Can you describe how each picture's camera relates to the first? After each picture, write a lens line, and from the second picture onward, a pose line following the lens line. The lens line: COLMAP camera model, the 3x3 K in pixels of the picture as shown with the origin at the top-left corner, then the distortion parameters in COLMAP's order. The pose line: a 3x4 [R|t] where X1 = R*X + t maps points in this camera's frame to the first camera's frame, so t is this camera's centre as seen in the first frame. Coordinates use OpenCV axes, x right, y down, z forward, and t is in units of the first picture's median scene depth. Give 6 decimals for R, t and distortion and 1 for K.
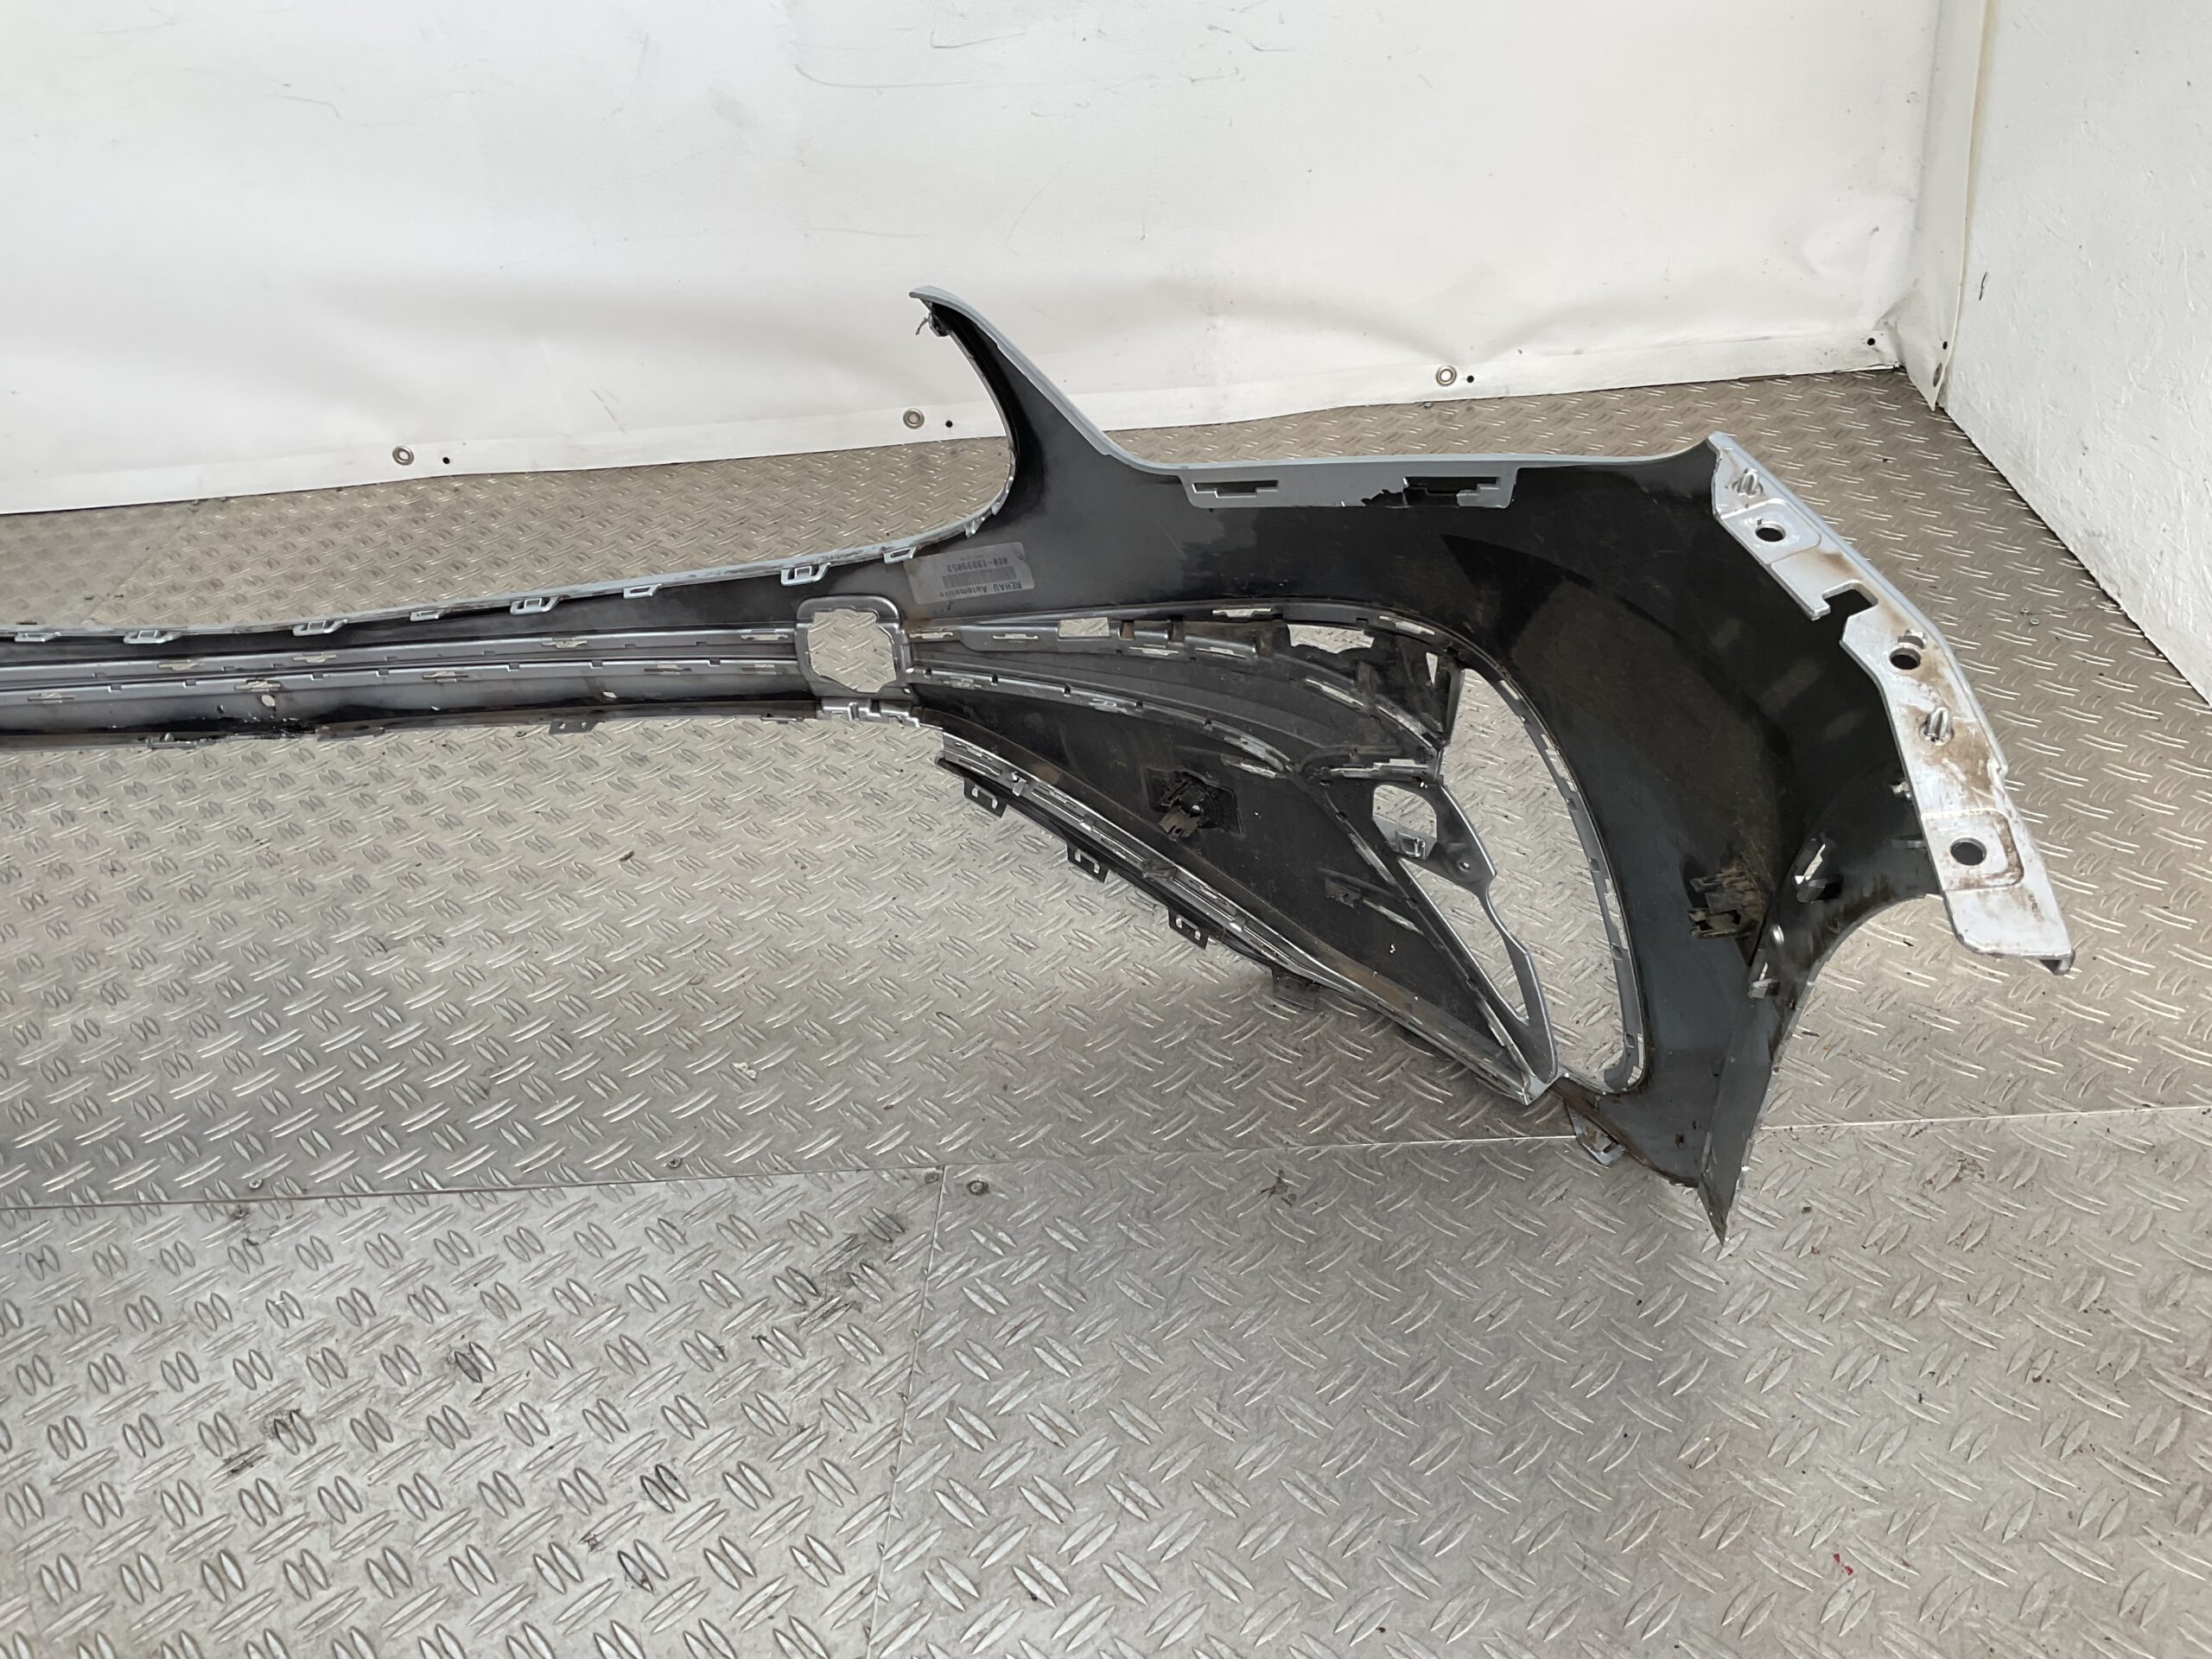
lens RADIAL K [[1761.7, 0, 1097.1], [0, 1761.7, 842.5], [0, 0, 1]] dist [0.013579, -0.050065]
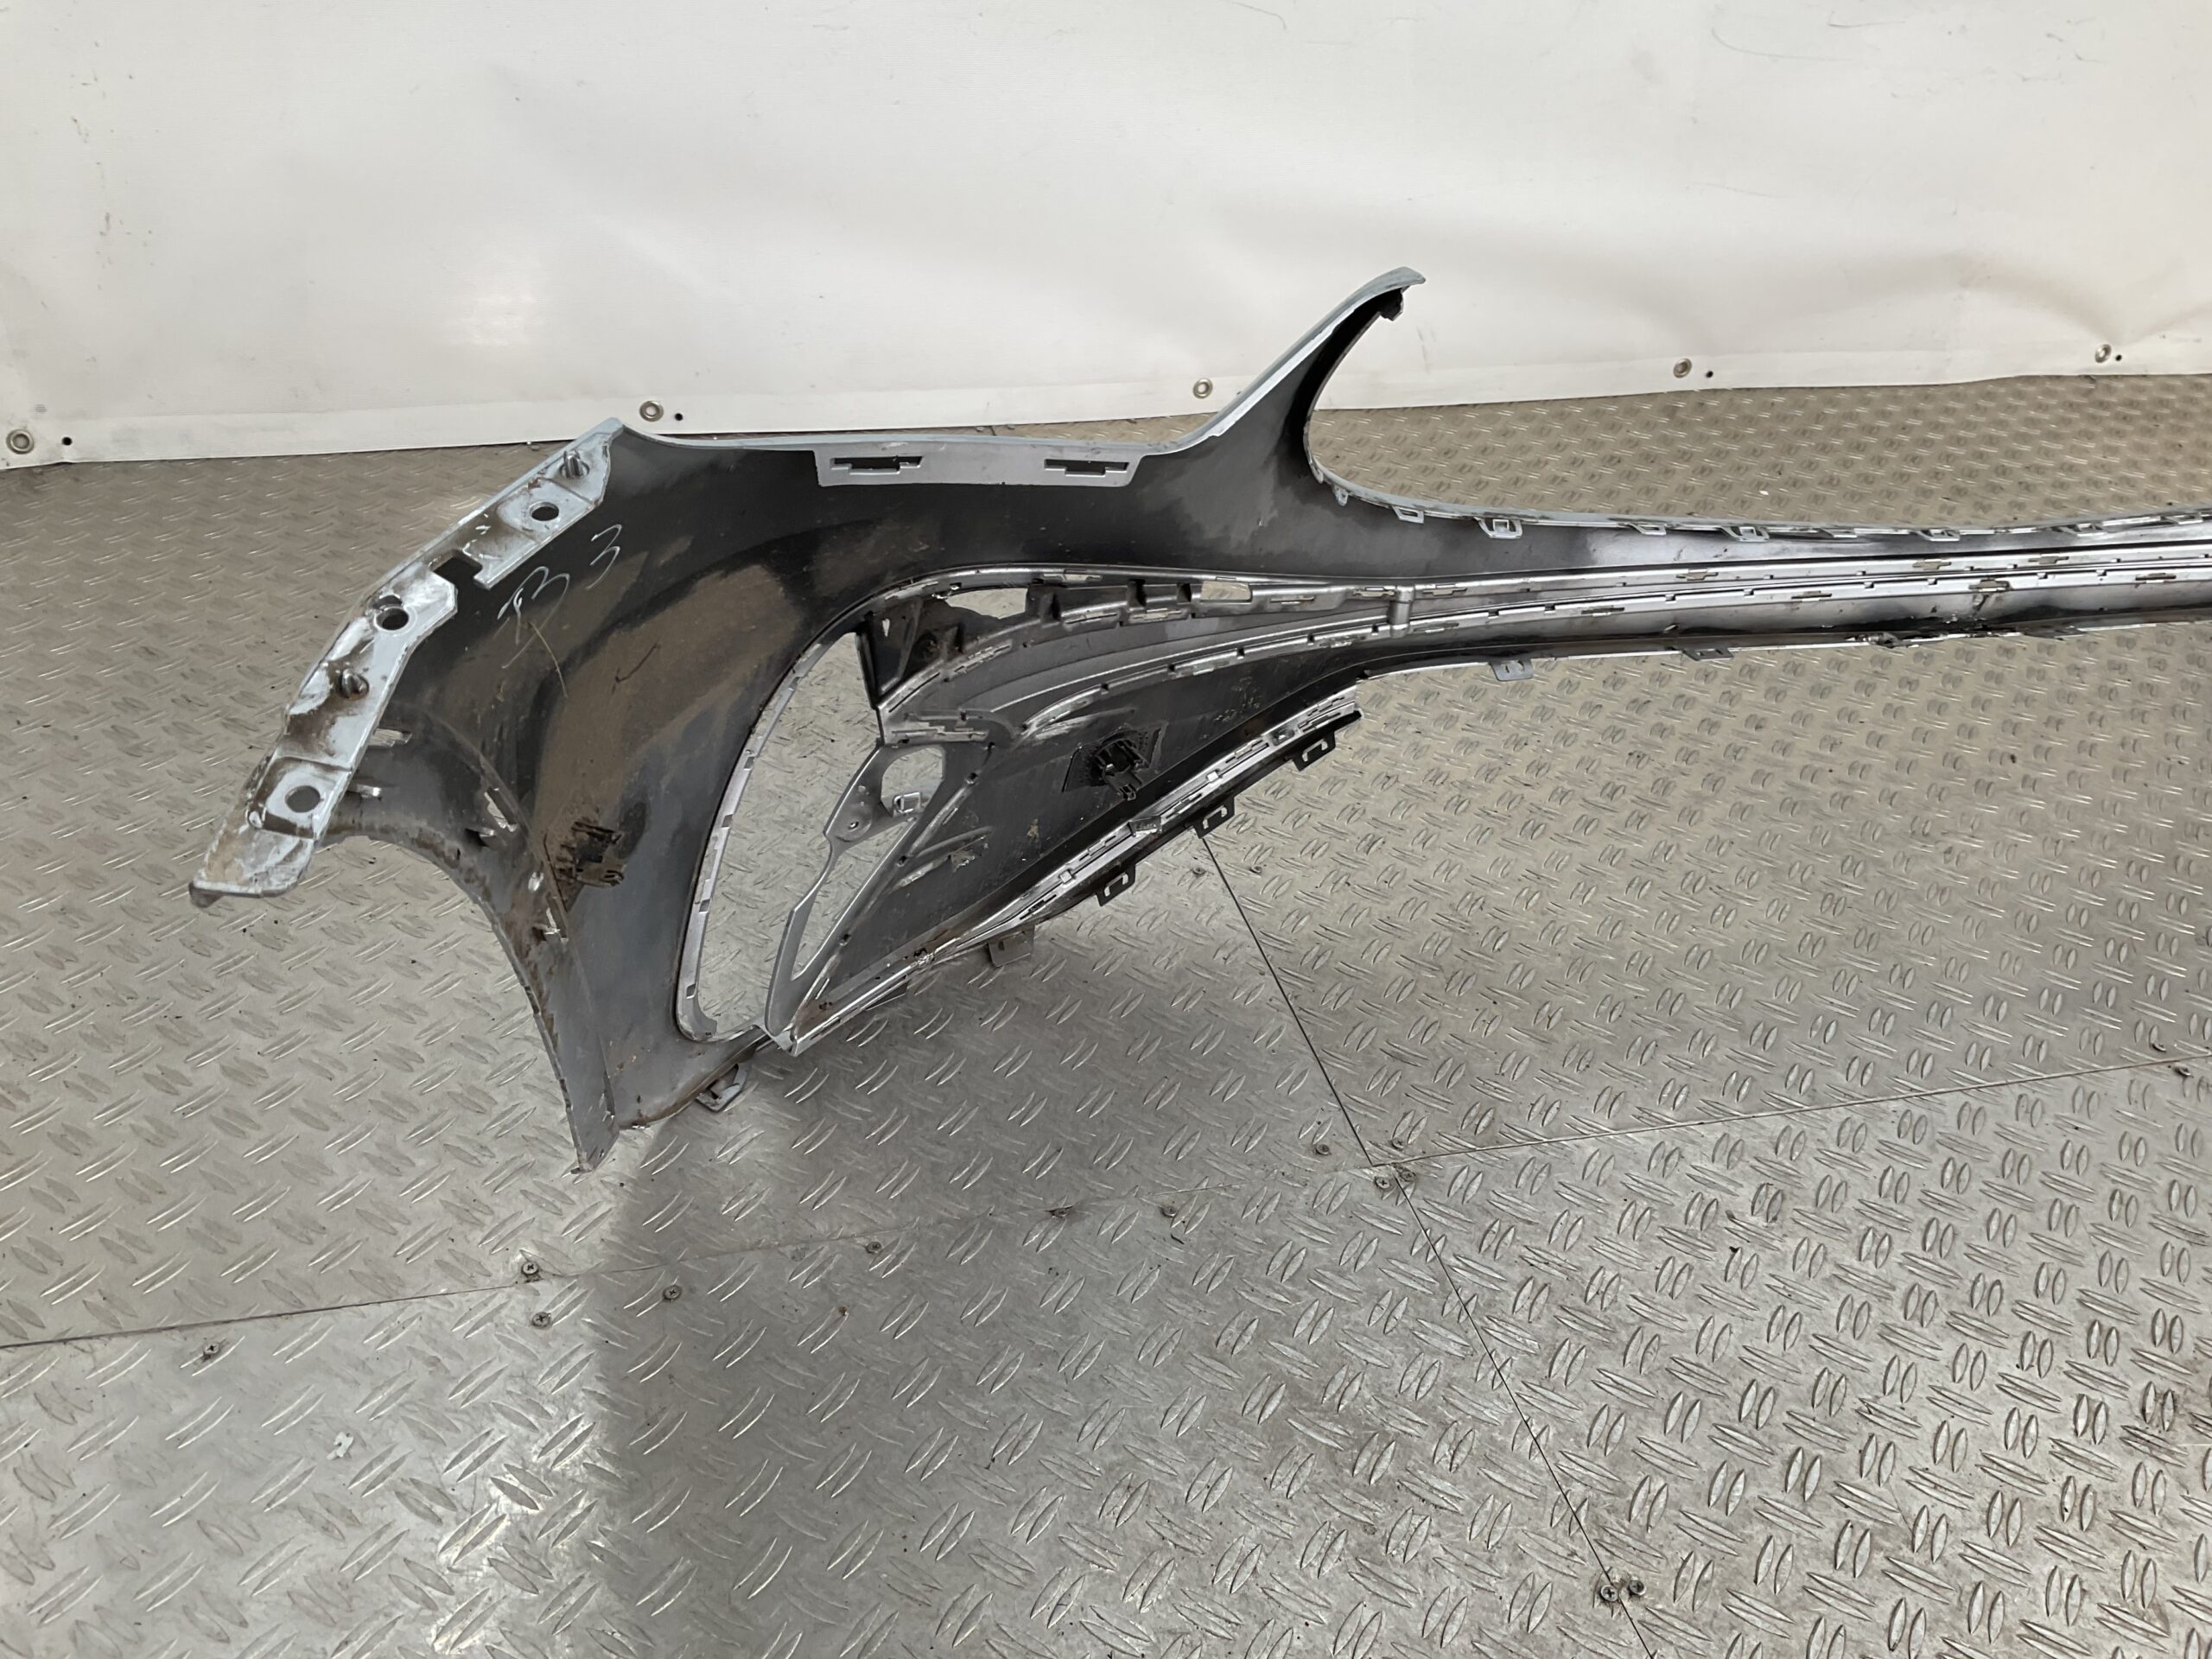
lens RADIAL K [[1761.7, 0, 1093.3], [0, 1761.7, 820.4], [0, 0, 1]] dist [0.013579, -0.050065]
pose [[0.955895, -0.027734, 0.292397, -0.778845], [0.028627, 0.999589, 0.001228, 0.020373], [-0.292311, 0.007197, 0.956296, 0.095445]]
